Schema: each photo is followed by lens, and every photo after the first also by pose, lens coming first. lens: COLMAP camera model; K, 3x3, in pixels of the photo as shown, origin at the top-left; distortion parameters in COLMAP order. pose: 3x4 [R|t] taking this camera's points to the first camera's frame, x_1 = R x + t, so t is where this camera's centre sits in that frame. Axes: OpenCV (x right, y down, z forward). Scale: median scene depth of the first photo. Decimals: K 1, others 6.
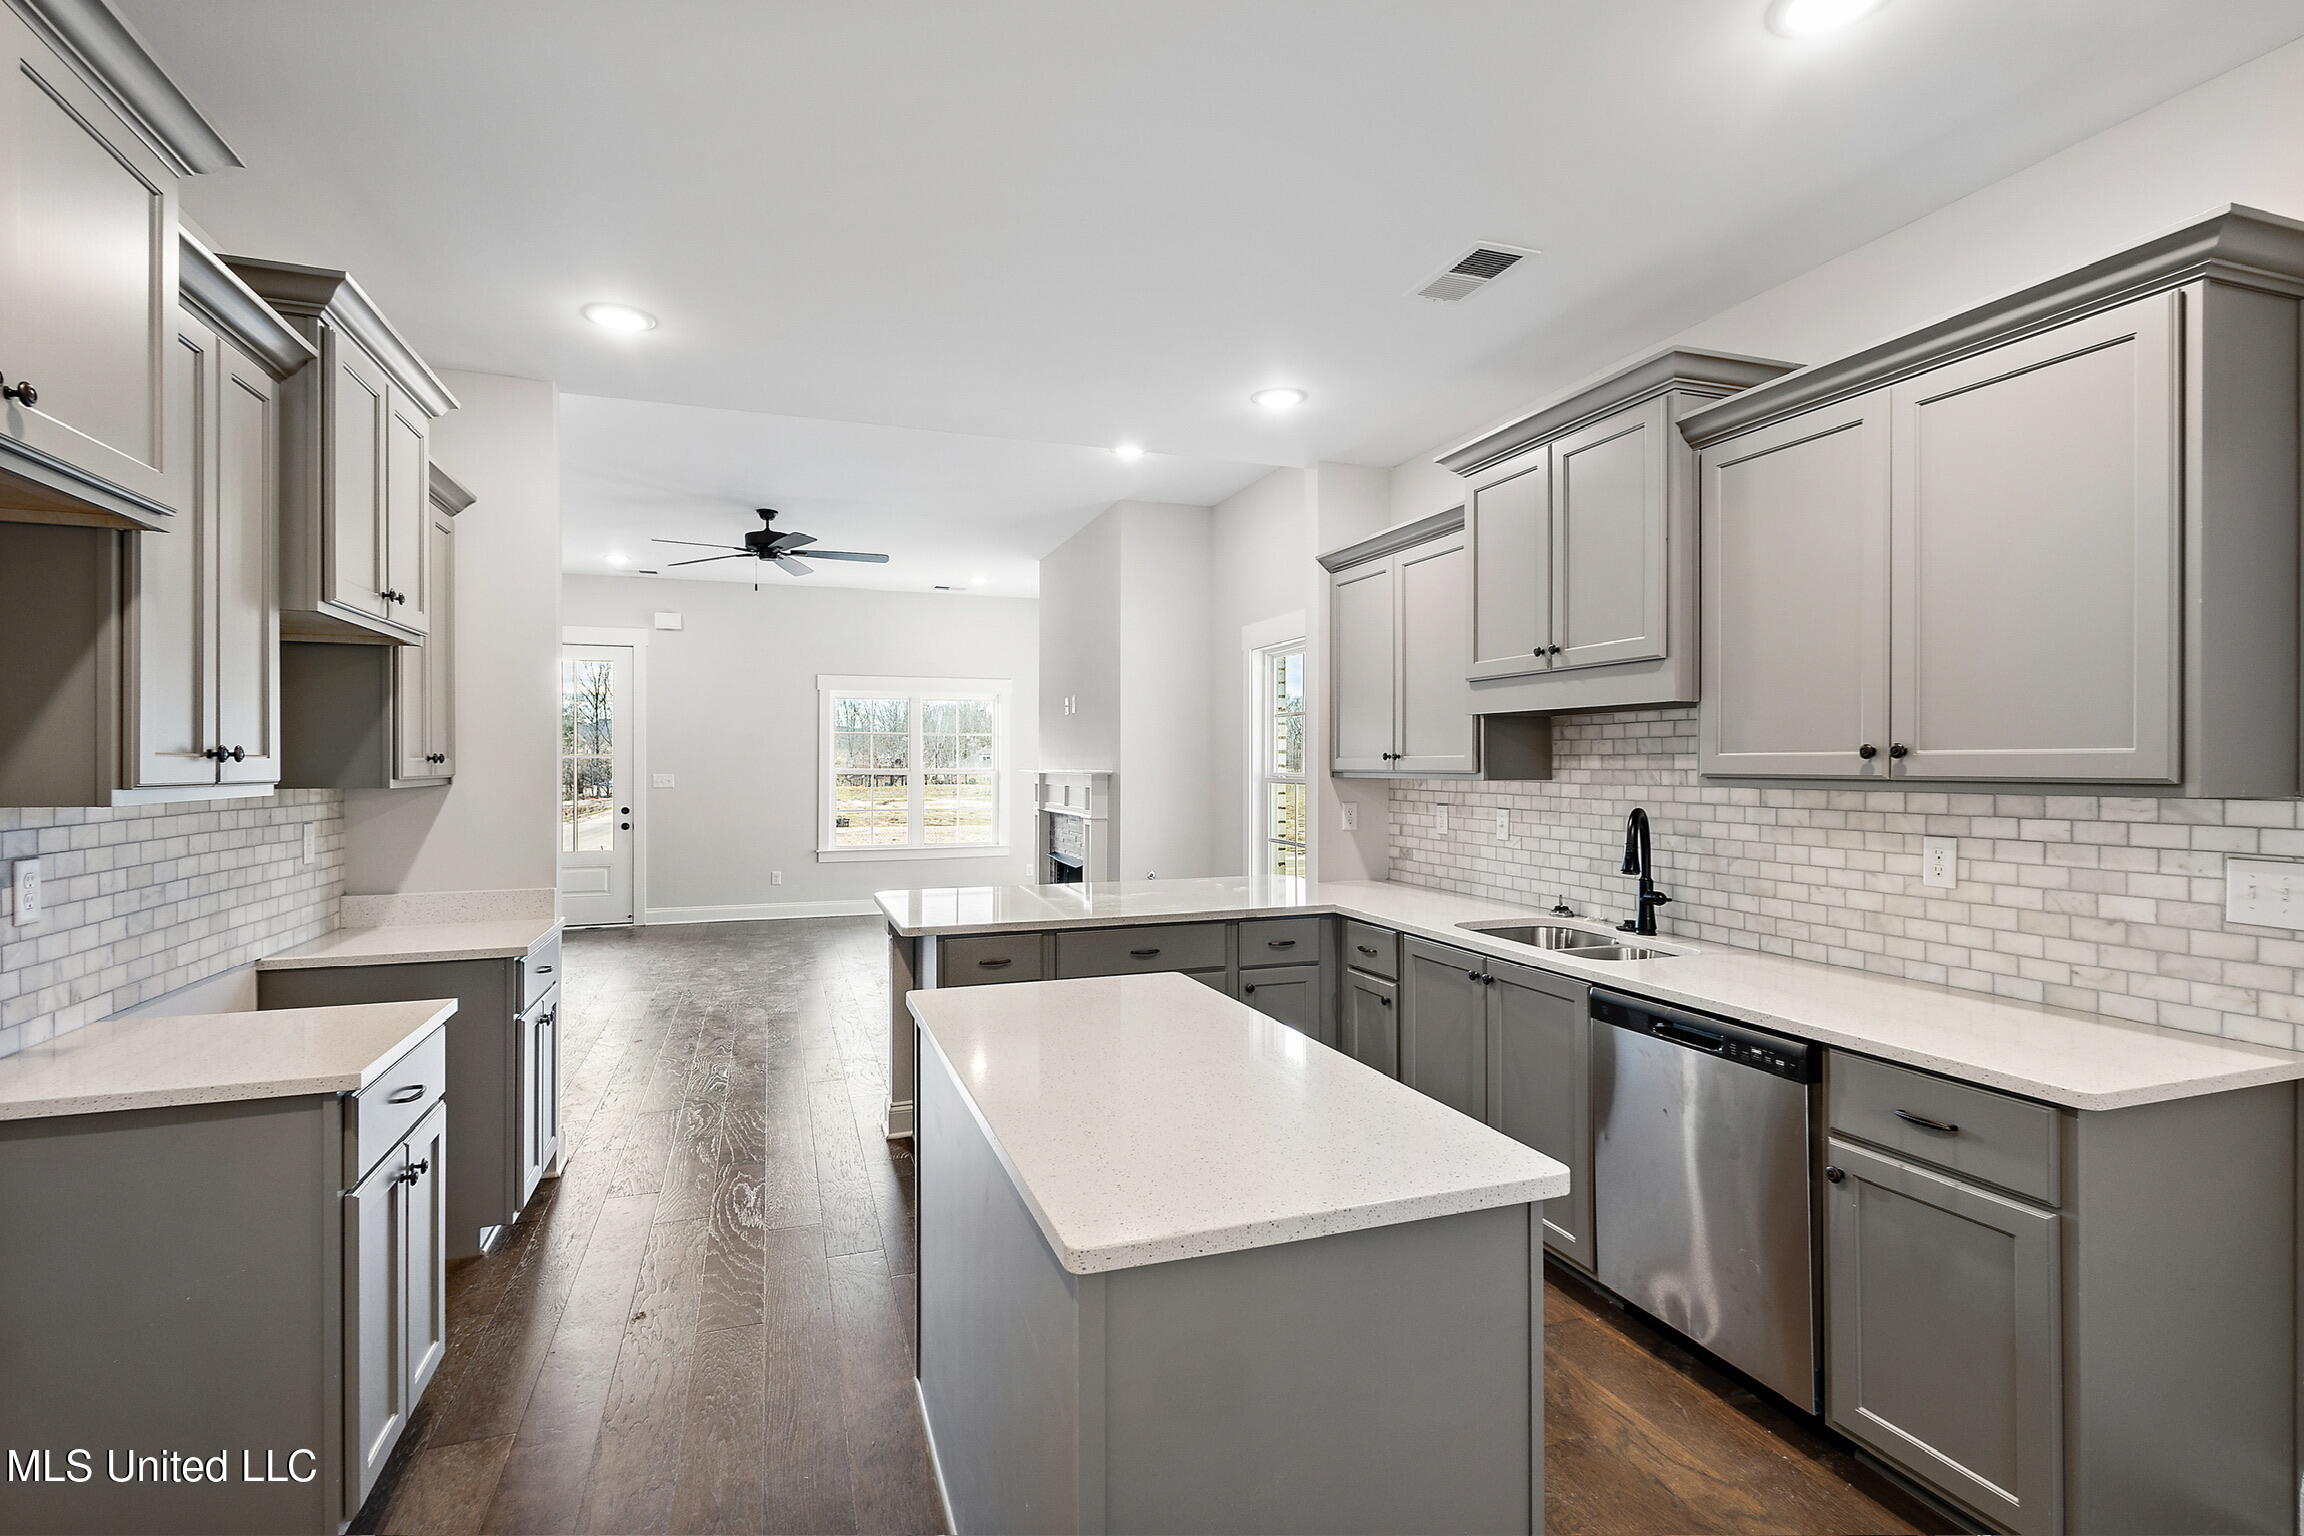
lens RADIAL K [[1080.5, 0, 1156.9], [0, 1080.5, 766.7], [0, 0, 1]] dist [0.018681, -0.000563]
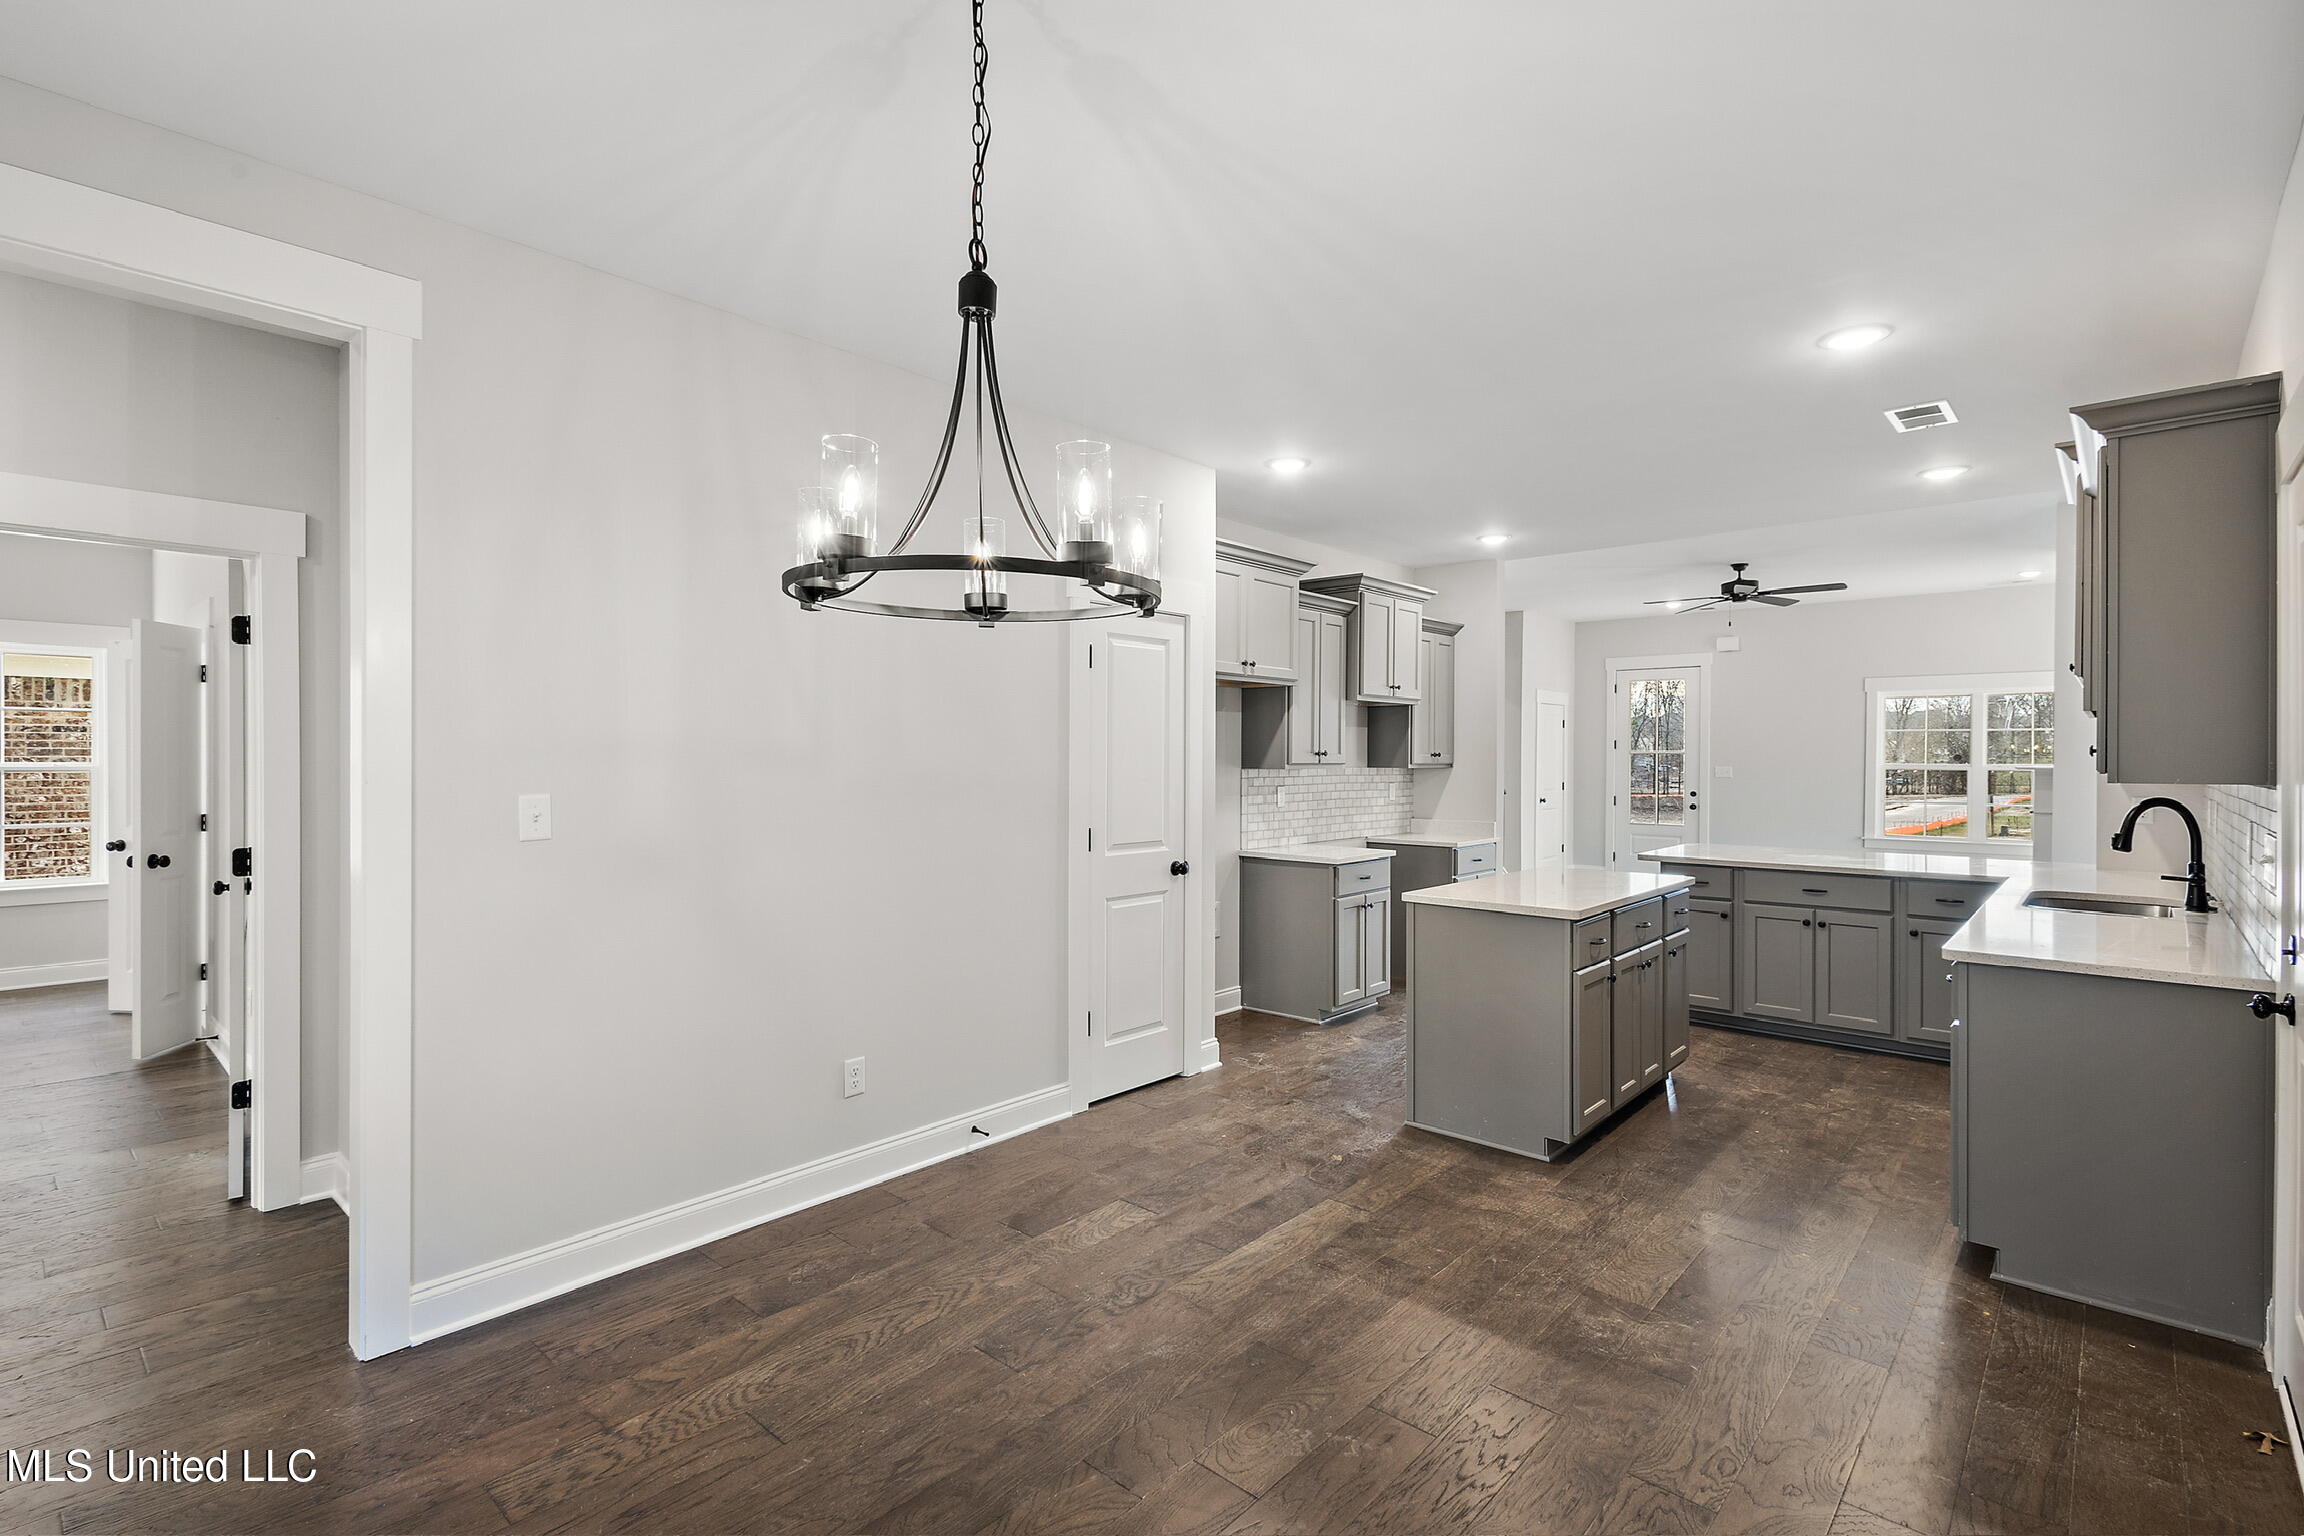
lens RADIAL K [[1080.5, 0, 1152.7], [0, 1080.5, 761.0], [0, 0, 1]] dist [0.018681, -0.000563]
pose [[0.474159, 0.008780, -0.880395, 1.097654], [-0.007969, 0.999952, 0.005681, -0.003416], [0.880403, 0.004322, 0.474207, -0.574755]]
